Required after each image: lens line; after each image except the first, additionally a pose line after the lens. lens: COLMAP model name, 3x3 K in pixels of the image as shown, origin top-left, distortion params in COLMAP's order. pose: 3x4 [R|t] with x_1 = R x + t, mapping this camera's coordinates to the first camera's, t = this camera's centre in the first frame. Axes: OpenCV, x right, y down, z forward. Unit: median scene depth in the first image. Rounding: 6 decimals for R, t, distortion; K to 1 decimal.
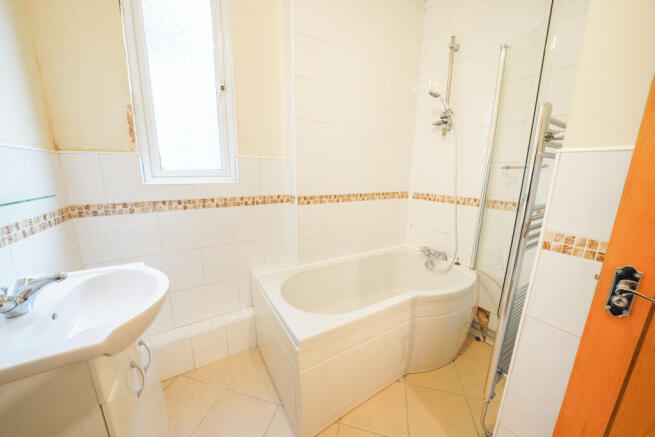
lens RADIAL K [[227.2, 0, 328.1], [0, 227.2, 219.6], [0, 0, 1]] dist [-0.020187, -0.000092]
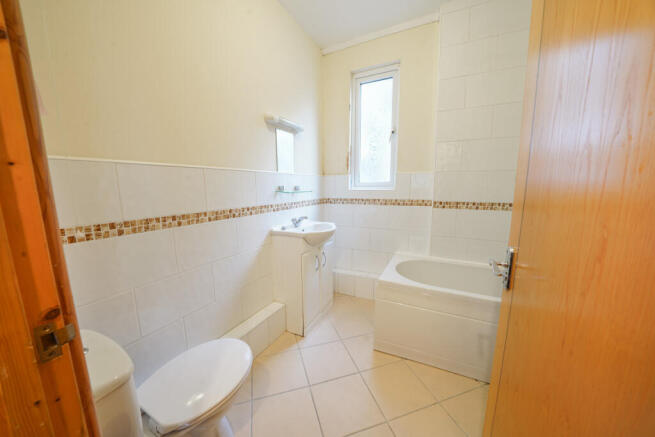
lens RADIAL K [[227.2, 0, 328.1], [0, 227.2, 219.6], [0, 0, 1]] dist [-0.020187, -0.000092]
pose [[0.540980, 0.113376, -0.833359, 0.746824], [-0.157927, 0.986940, 0.031752, 0.066124], [0.826075, 0.114433, 0.551820, -0.234516]]
